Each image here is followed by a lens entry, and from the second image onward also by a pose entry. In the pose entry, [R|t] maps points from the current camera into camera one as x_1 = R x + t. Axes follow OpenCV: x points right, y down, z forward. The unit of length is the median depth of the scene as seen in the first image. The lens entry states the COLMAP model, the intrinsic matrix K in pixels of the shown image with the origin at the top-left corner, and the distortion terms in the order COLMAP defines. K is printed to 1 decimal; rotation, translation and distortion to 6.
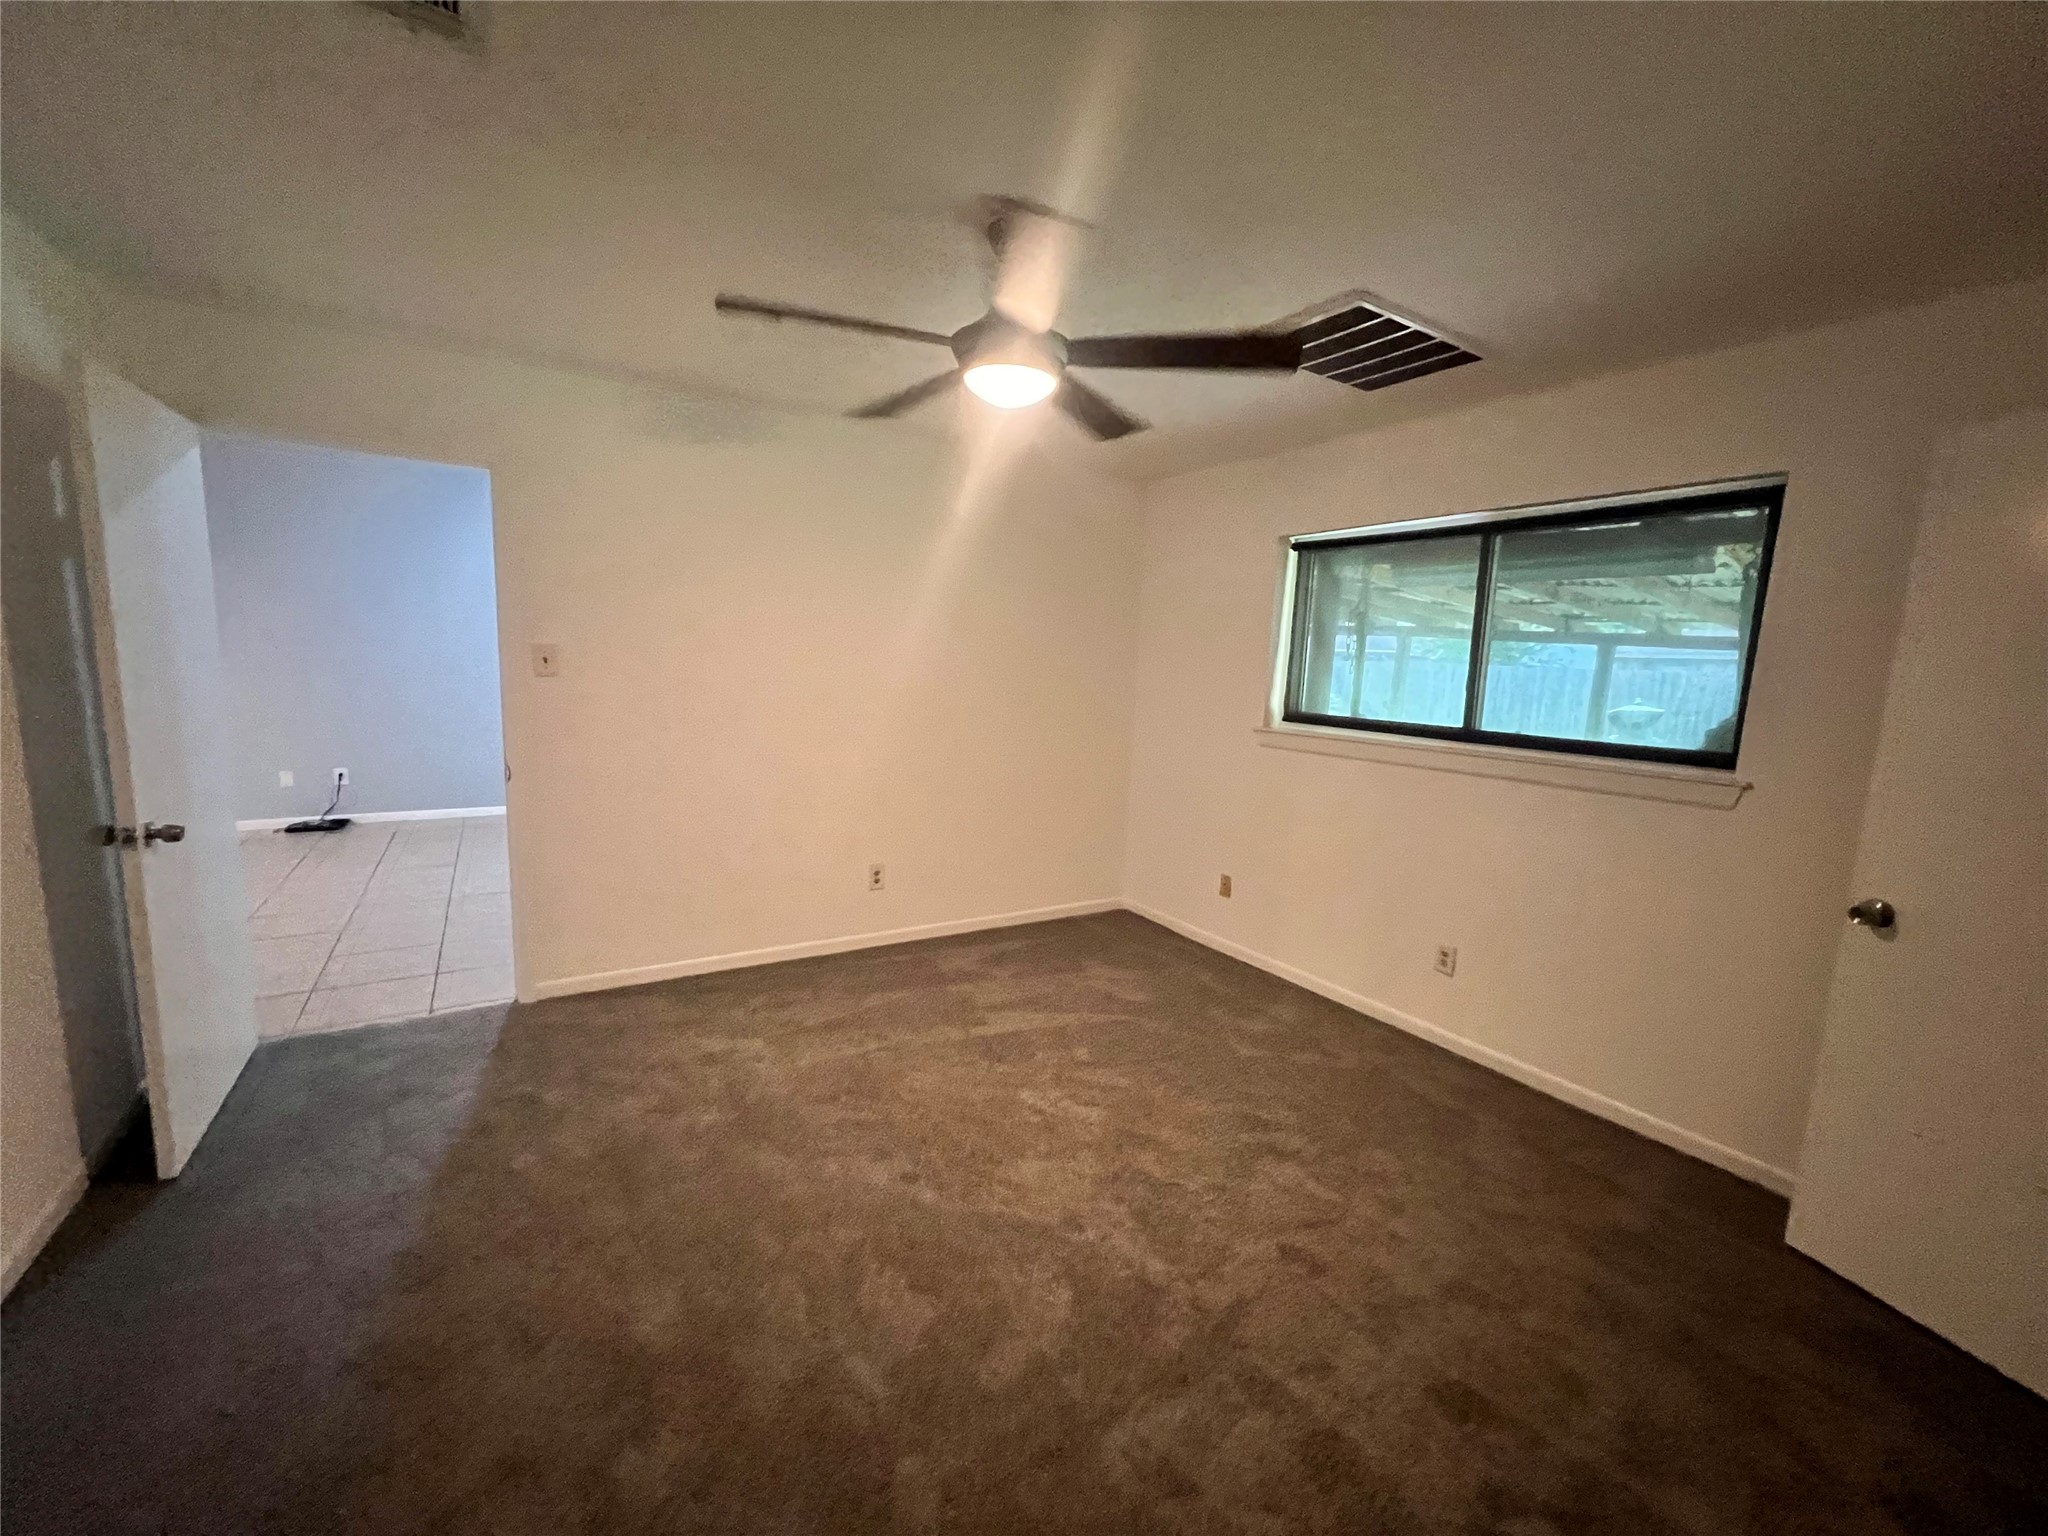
lens RADIAL K [[822.2, 0, 1009.8], [0, 822.2, 767.1], [0, 0, 1]] dist [-0.001416, -0.000025]
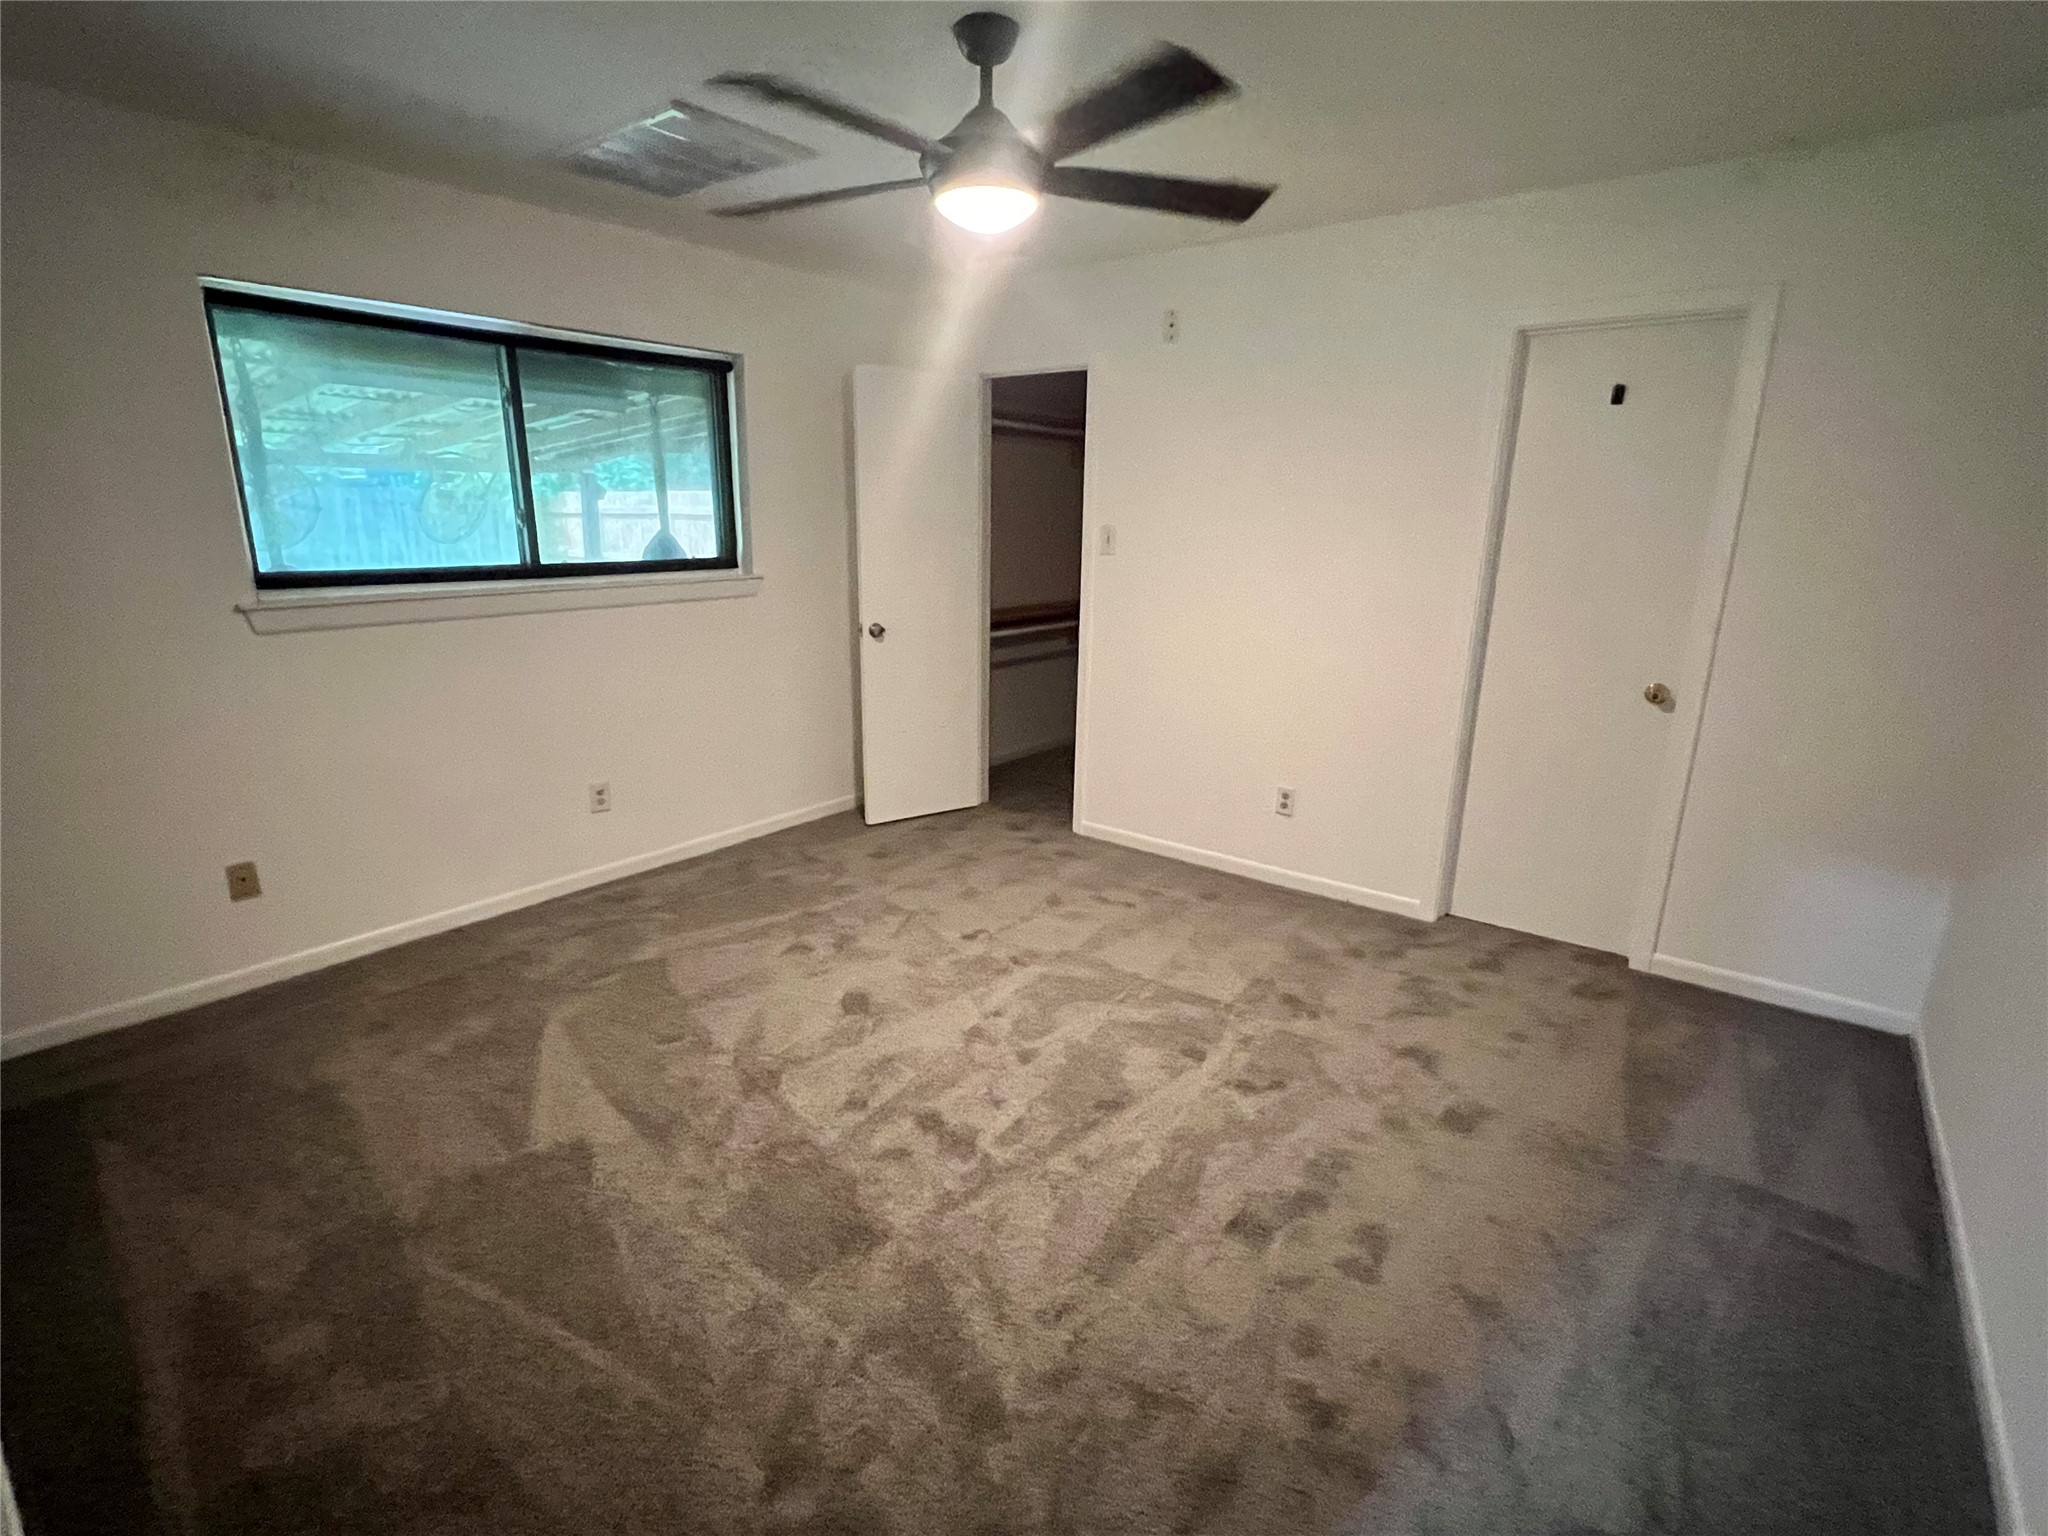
lens RADIAL K [[971.6, 0, 1031.3], [0, 971.6, 772.7], [0, 0, 1]] dist [-0.000864, -0.000225]
pose [[-0.354700, -0.285003, 0.890484, -0.776595], [0.099507, 0.935493, 0.339044, -0.159315], [-0.929670, 0.208868, -0.303460, 0.952521]]
